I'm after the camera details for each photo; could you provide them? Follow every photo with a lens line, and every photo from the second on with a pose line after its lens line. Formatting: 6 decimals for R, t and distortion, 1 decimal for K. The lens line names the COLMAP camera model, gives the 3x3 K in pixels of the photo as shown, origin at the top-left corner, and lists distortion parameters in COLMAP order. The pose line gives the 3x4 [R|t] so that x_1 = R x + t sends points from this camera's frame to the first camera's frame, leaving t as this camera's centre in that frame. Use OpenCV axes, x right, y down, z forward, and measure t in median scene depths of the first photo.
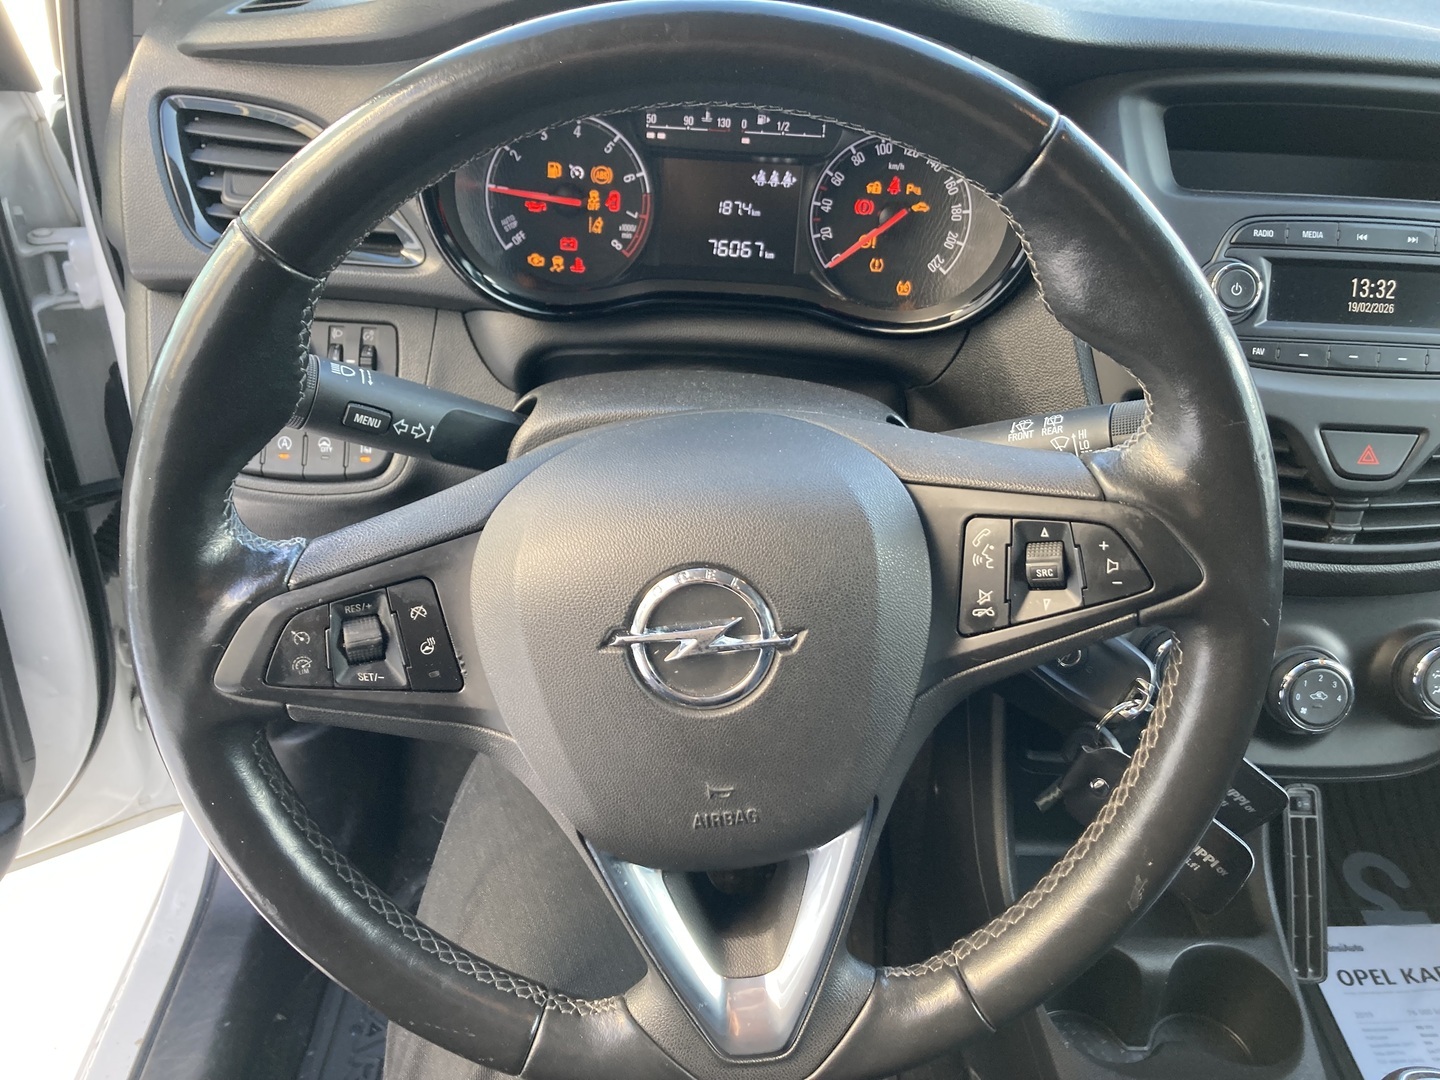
lens RADIAL K [[1173.6, 0, 729.6], [0, 1173.6, 552.3], [0, 0, 1]] dist [0.023254, -0.035283]
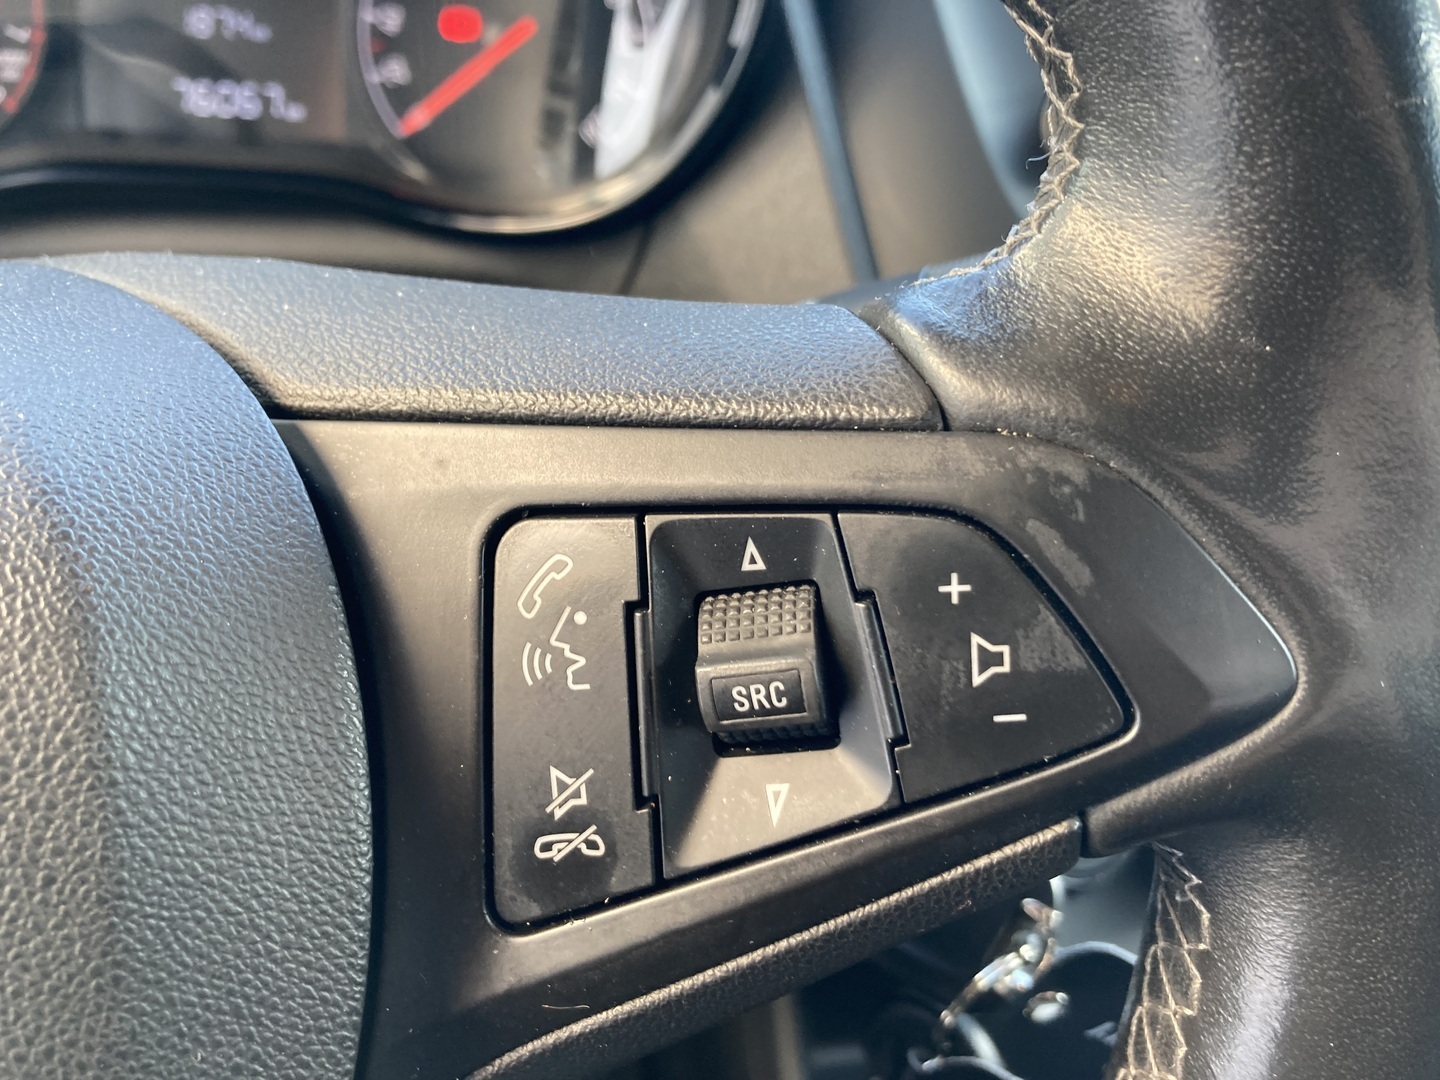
lens RADIAL K [[1173.6, 0, 716.9], [0, 1173.6, 537.8], [0, 0, 1]] dist [0.023254, -0.035283]
pose [[0.985406, -0.050124, 0.162673, 0.211458], [0.062236, 0.995588, -0.070229, -0.001502], [-0.158435, 0.079328, 0.984178, 0.712607]]
